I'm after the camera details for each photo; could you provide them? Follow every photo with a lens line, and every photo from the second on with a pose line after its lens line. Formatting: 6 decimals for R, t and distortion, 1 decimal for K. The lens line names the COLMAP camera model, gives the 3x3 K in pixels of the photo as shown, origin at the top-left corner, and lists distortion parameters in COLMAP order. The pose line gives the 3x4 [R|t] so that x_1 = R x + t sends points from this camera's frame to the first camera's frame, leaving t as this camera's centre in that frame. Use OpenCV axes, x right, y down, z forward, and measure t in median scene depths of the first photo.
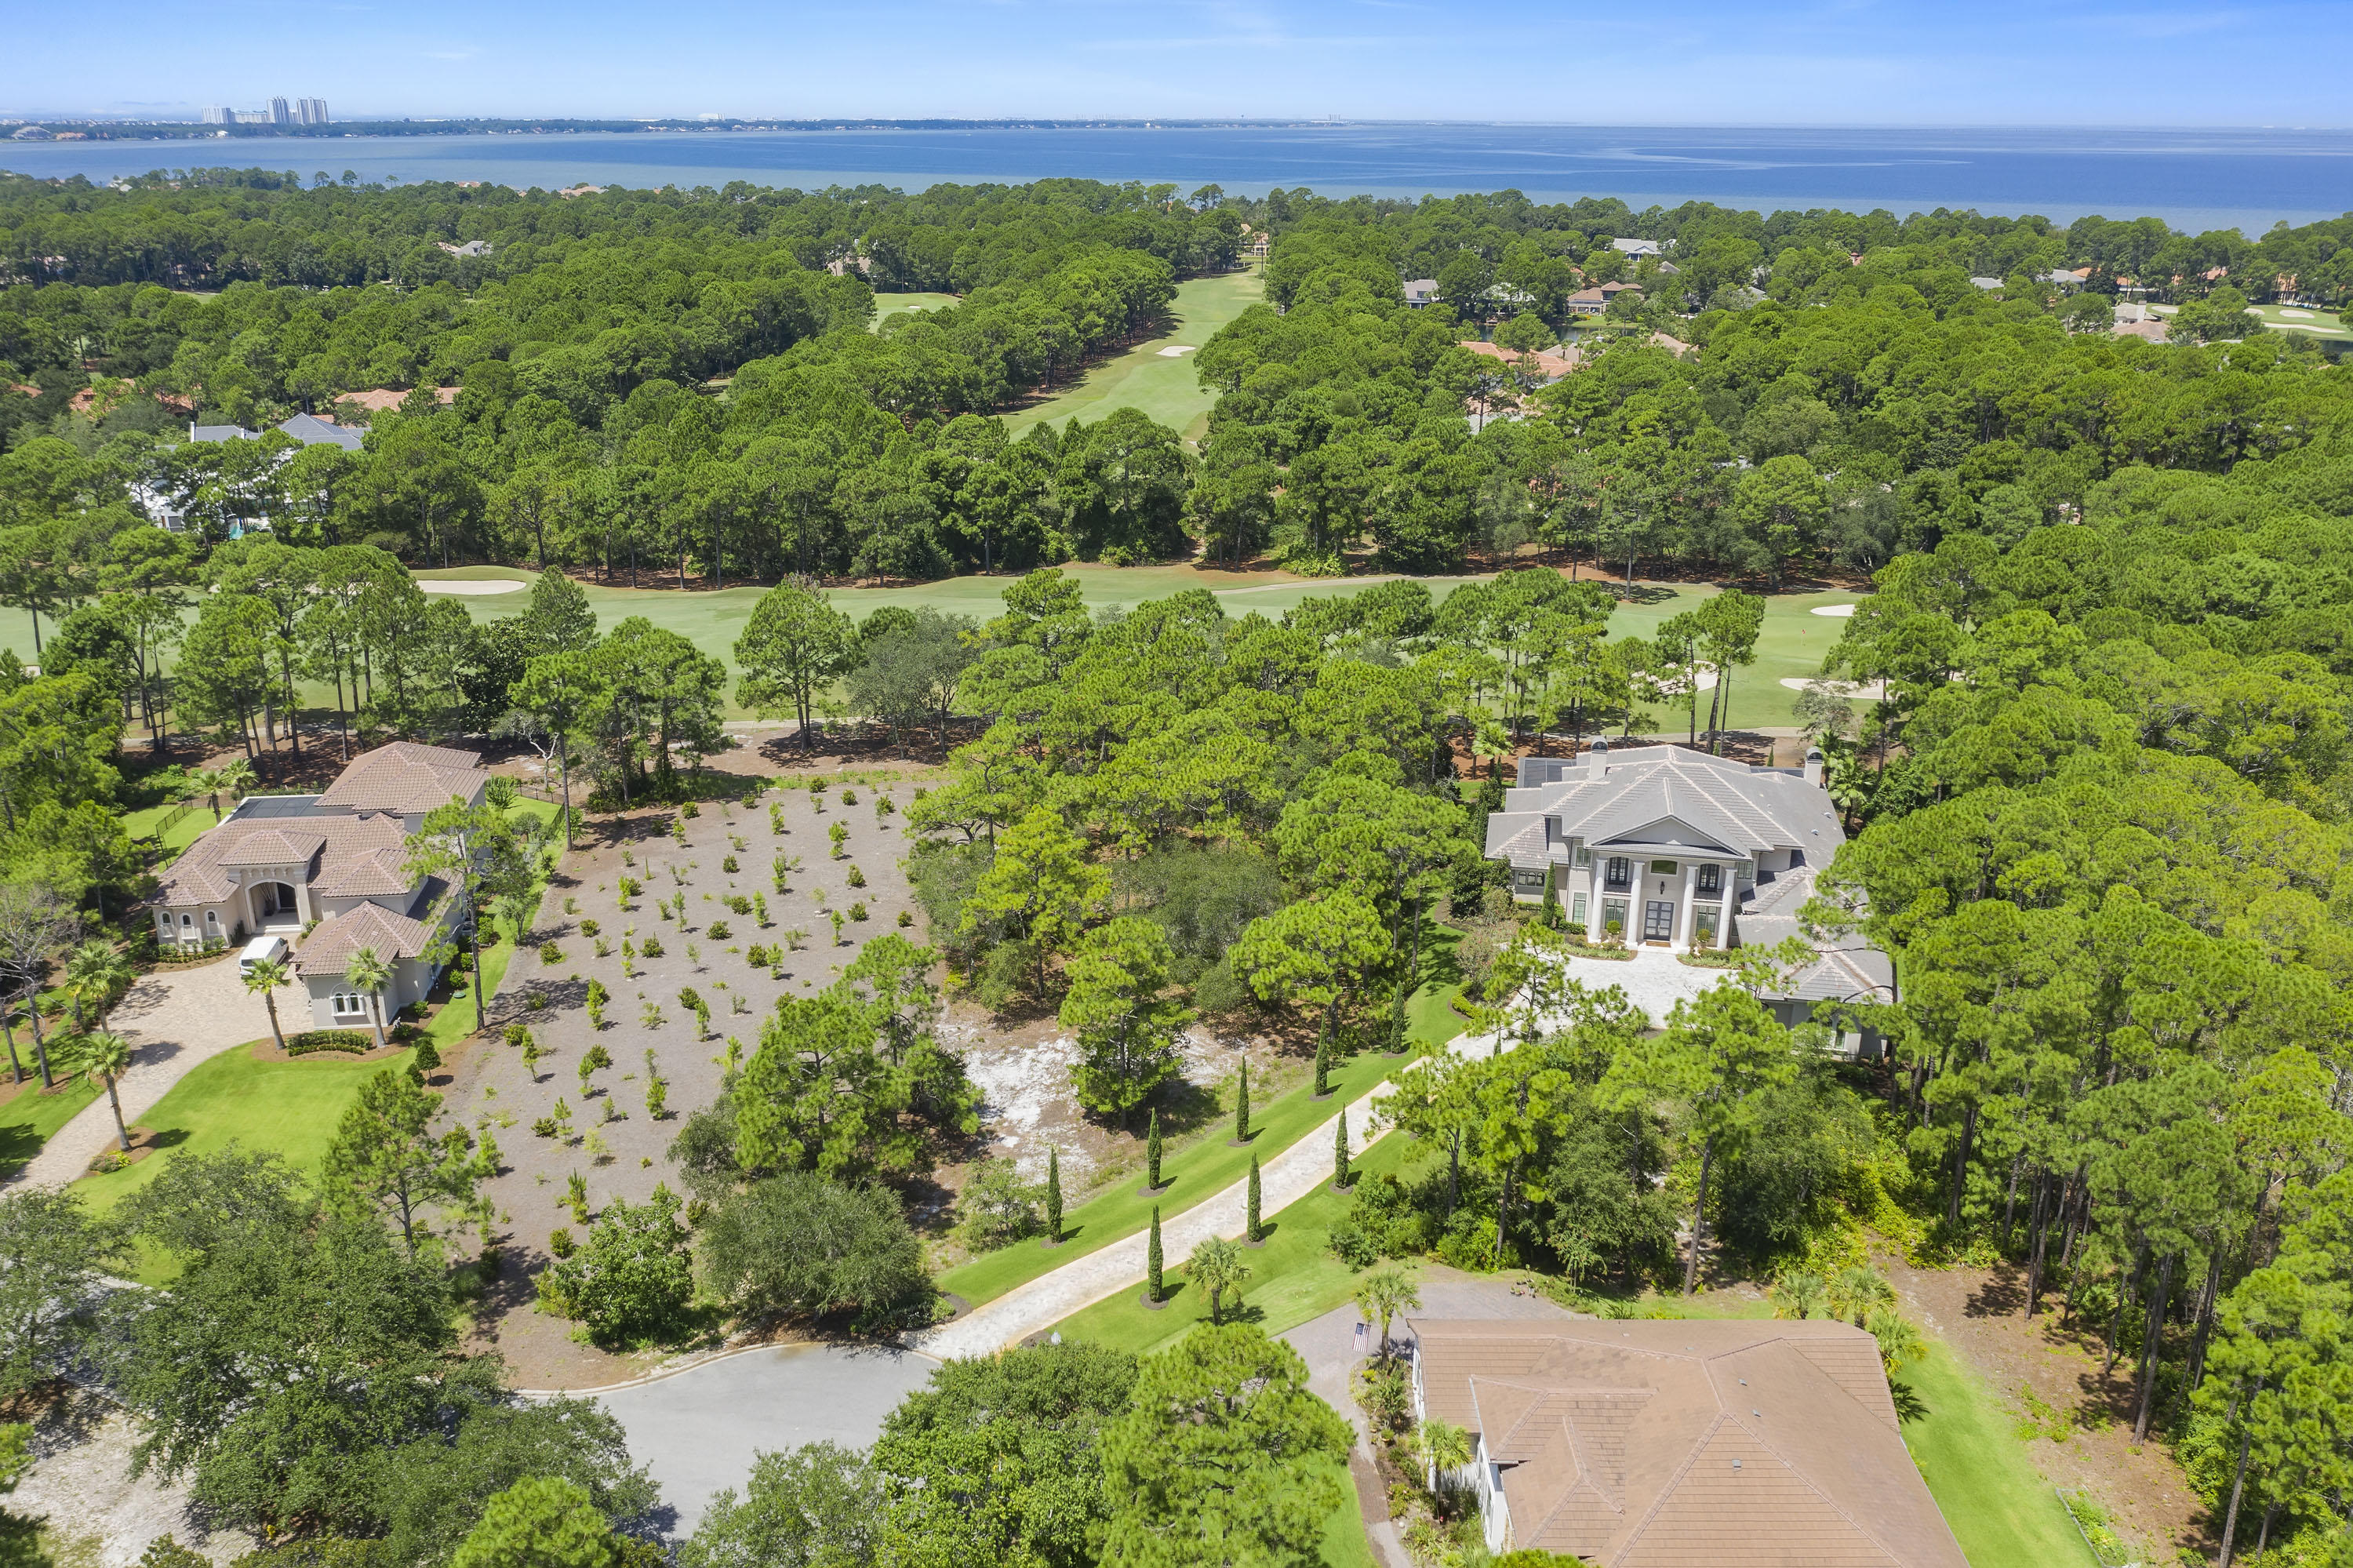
lens RADIAL K [[1819.7, 0, 1176.5], [0, 1819.7, 784.0], [0, 0, 1]] dist [-0.009061, 0.001505]
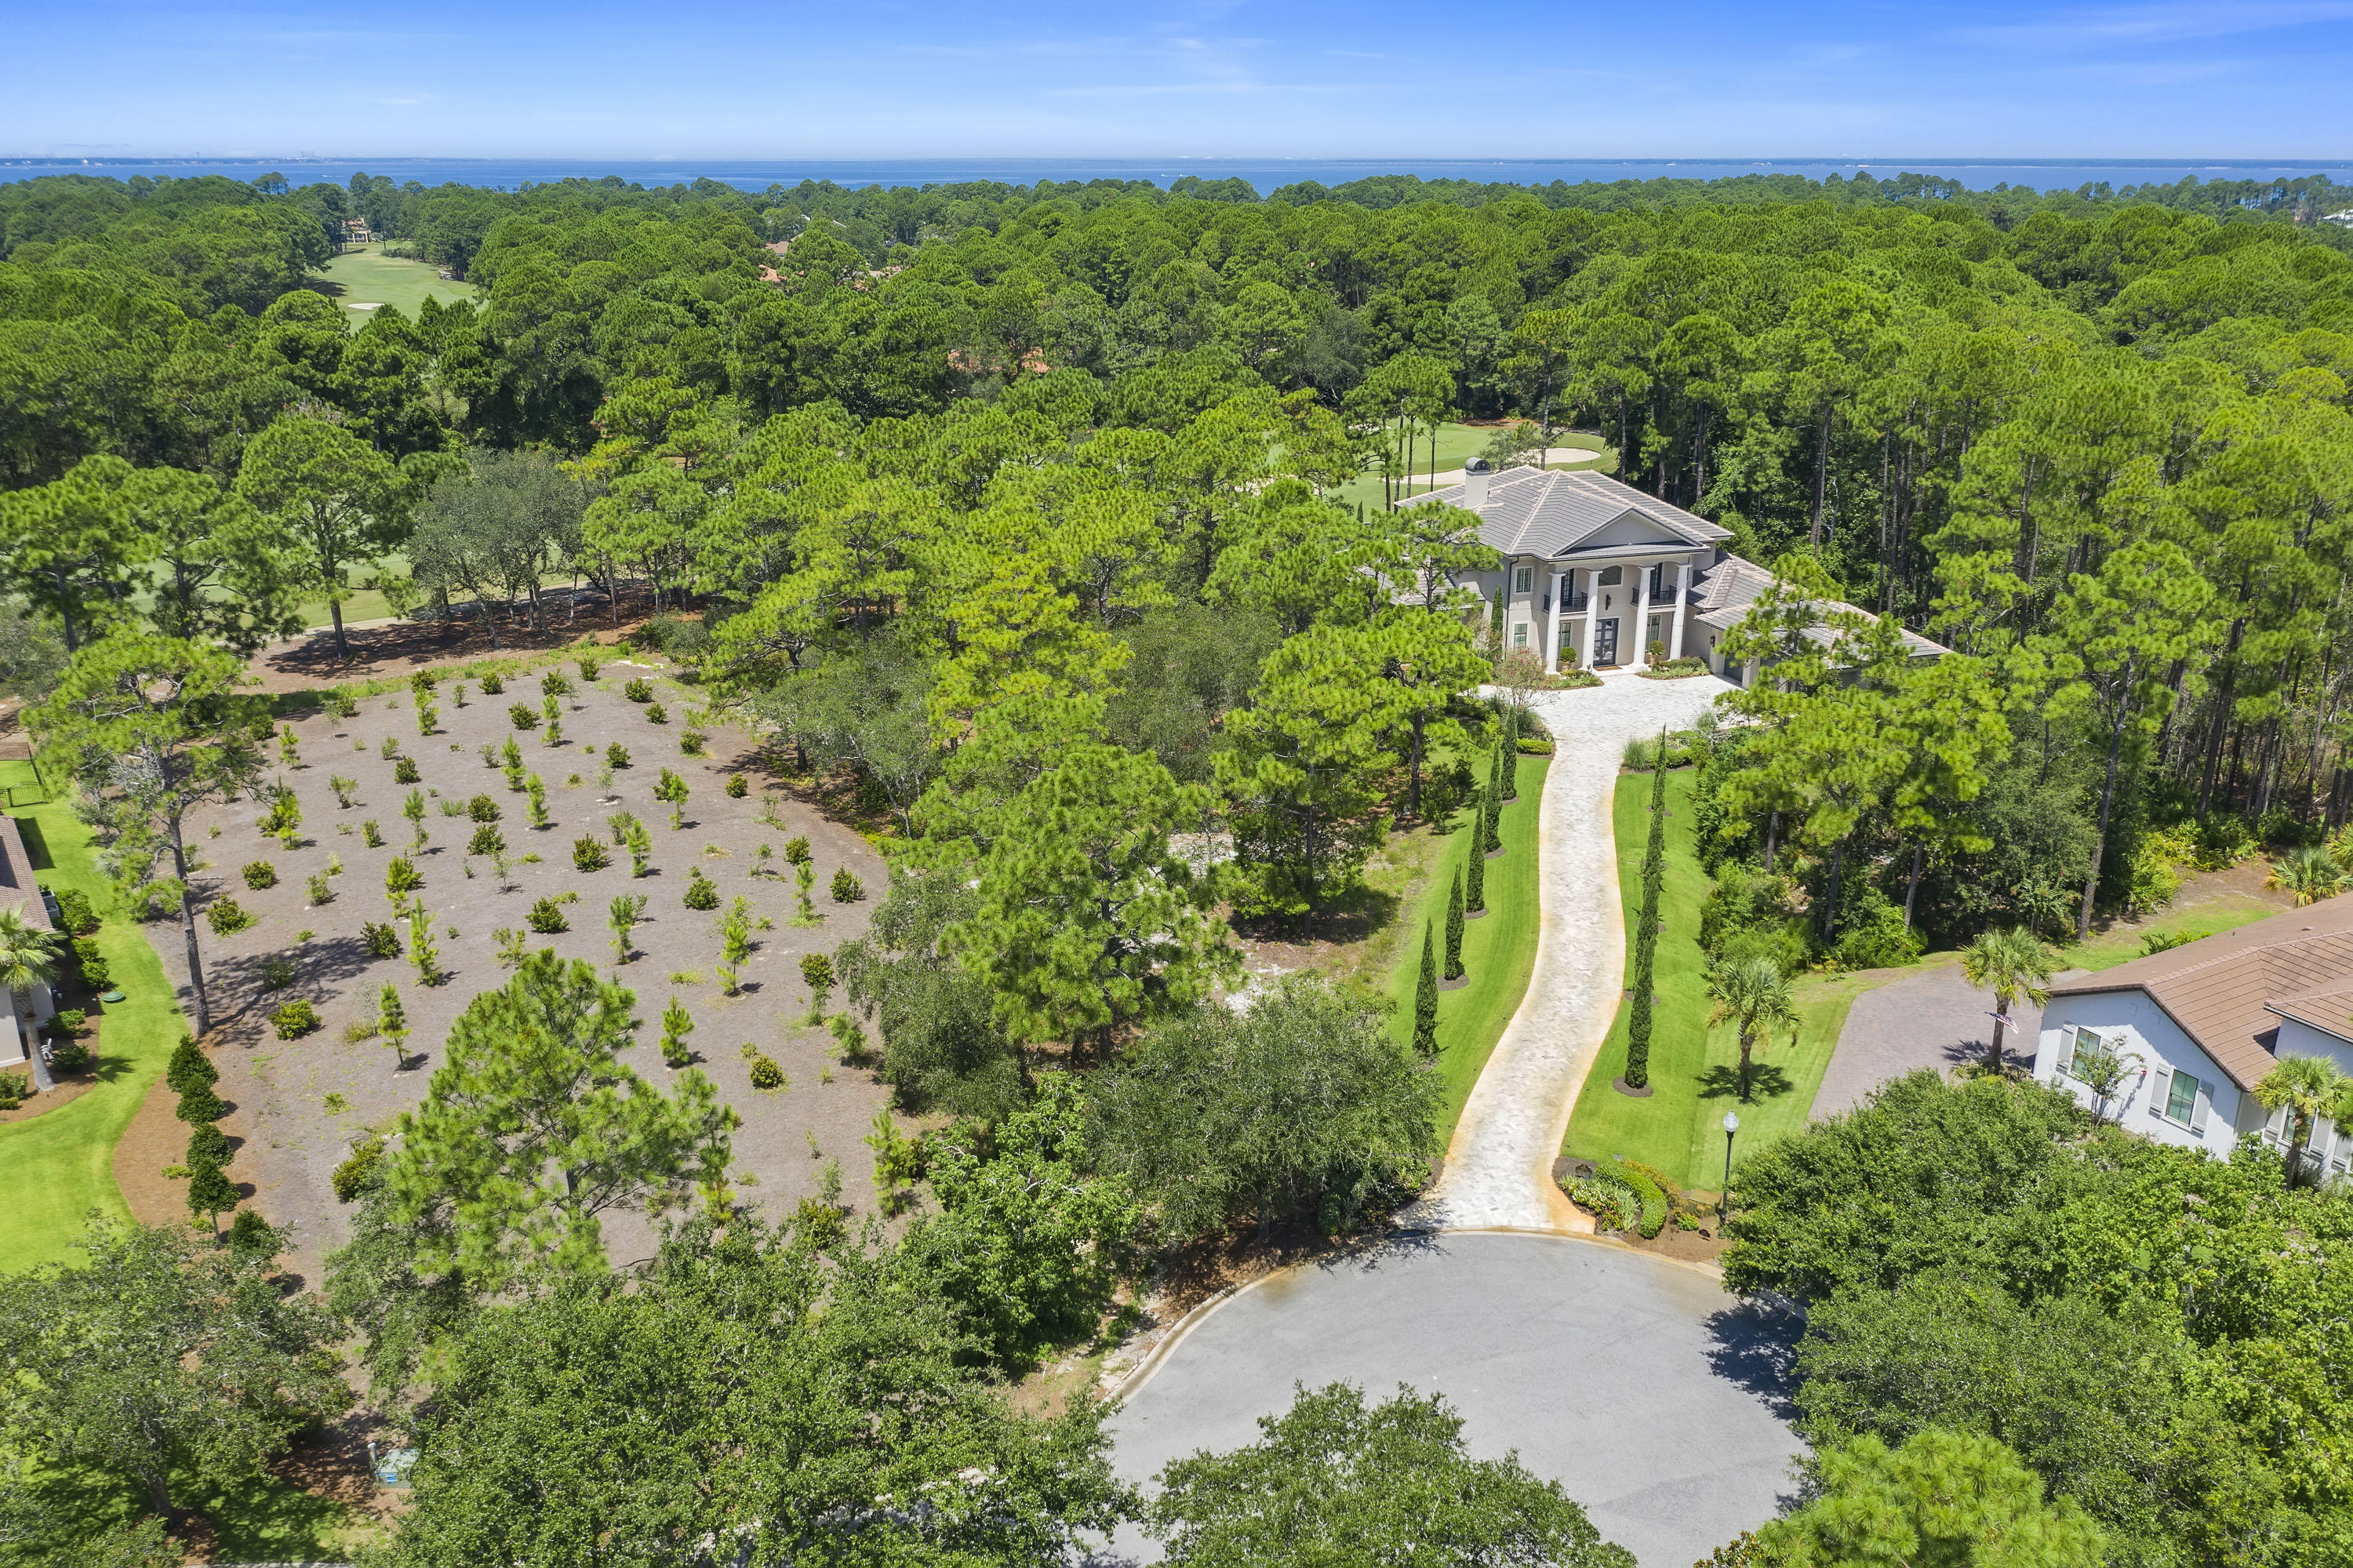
lens RADIAL K [[1819.7, 0, 1176.5], [0, 1819.7, 784.0], [0, 0, 1]] dist [-0.009061, 0.001505]
pose [[0.882549, -0.162612, 0.441209, -0.178156], [0.165970, 0.985635, 0.031276, 0.045715], [-0.439956, 0.045625, 0.896859, 0.173733]]
